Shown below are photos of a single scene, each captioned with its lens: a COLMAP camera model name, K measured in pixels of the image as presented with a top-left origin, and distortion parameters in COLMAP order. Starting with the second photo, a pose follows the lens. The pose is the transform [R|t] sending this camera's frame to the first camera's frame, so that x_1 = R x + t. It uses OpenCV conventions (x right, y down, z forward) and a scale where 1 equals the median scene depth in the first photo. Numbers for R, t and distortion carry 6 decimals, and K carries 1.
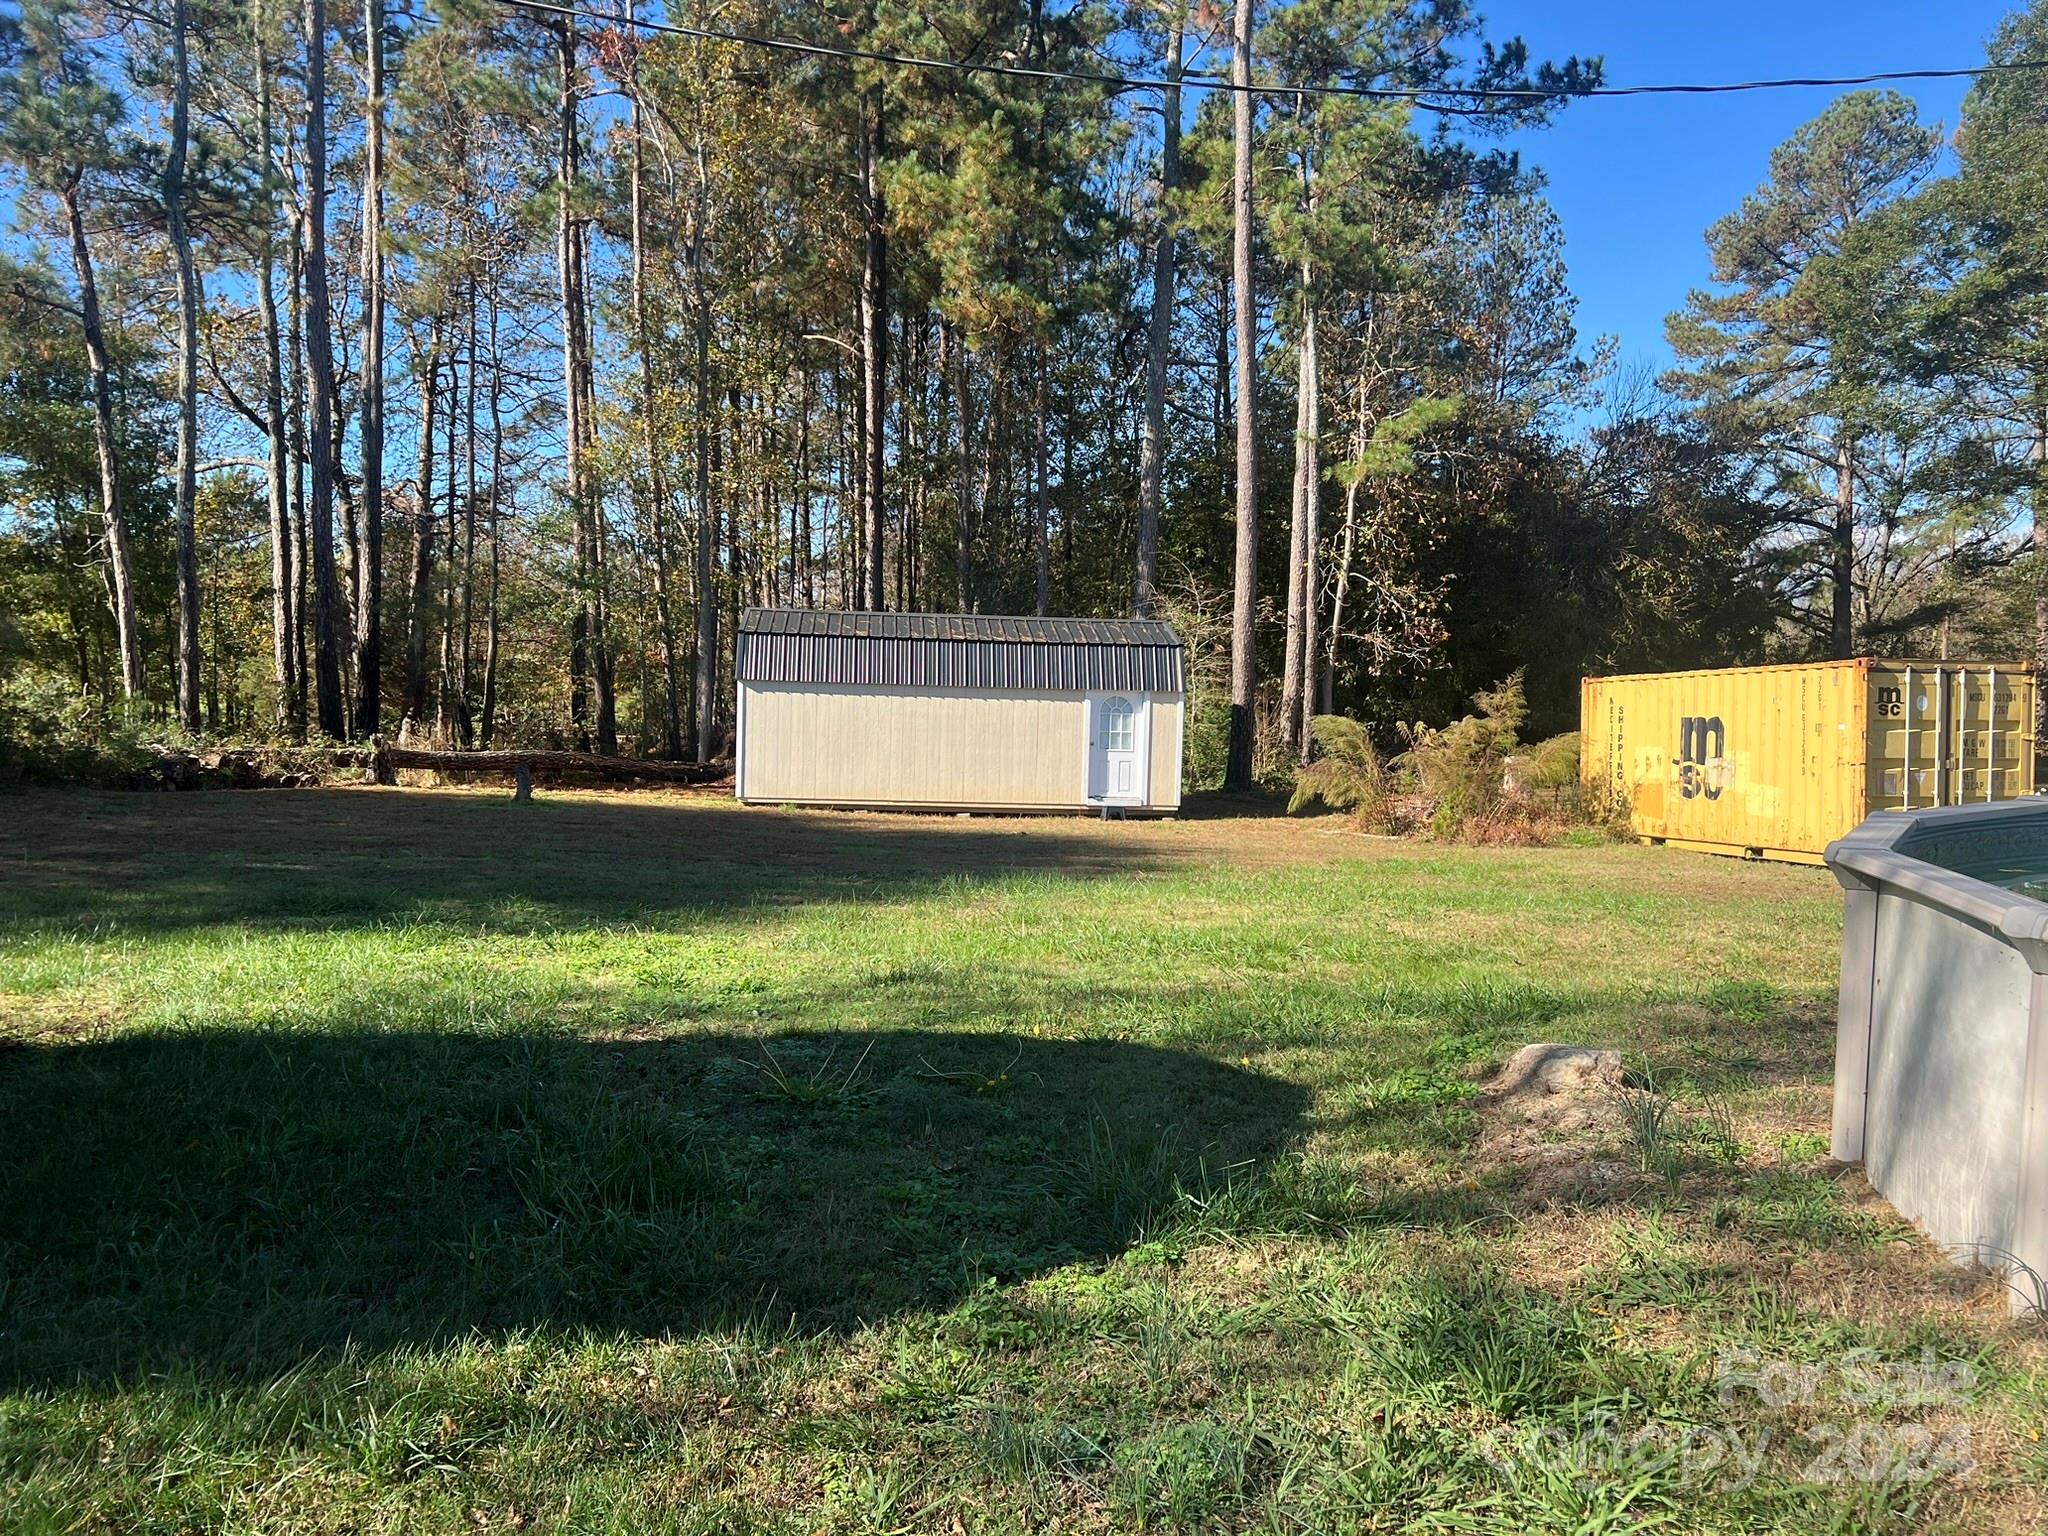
lens RADIAL K [[1536.9, 0, 1020.8], [0, 1536.9, 764.7], [0, 0, 1]] dist [0.057095, -0.069854]
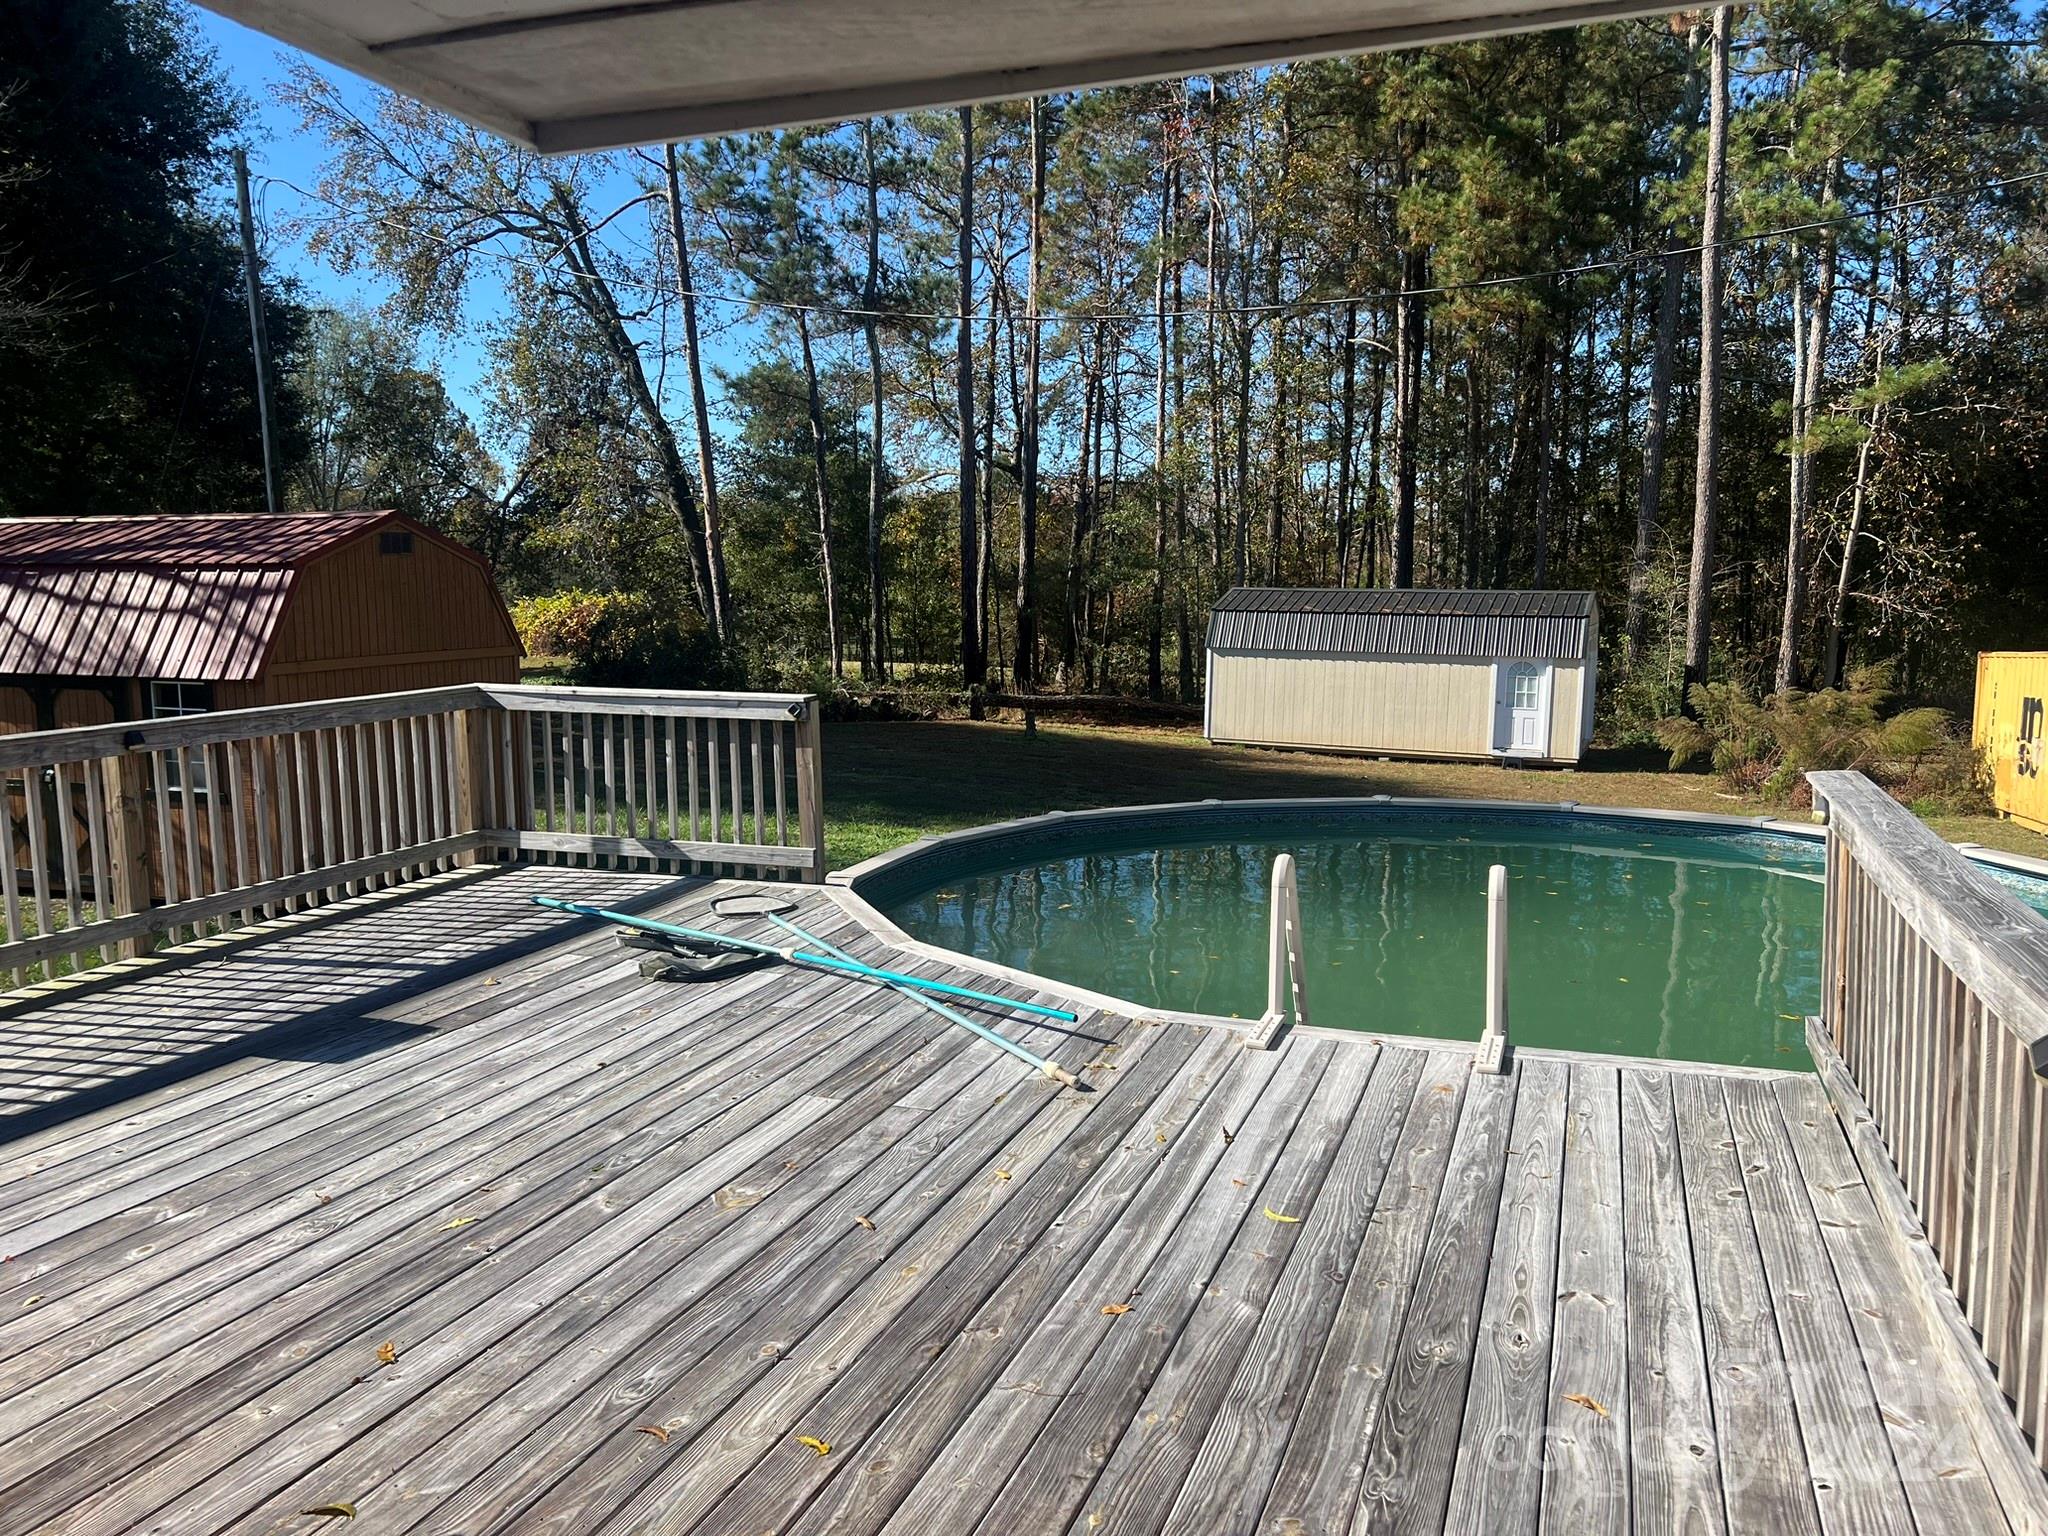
lens RADIAL K [[1536.9, 0, 1022.4], [0, 1536.9, 765.1], [0, 0, 1]] dist [0.057095, -0.069854]
pose [[0.869931, 0.045928, -0.491030, 0.309298], [-0.018559, 0.997998, 0.060465, -0.030501], [0.492824, -0.043488, 0.869042, -0.200106]]
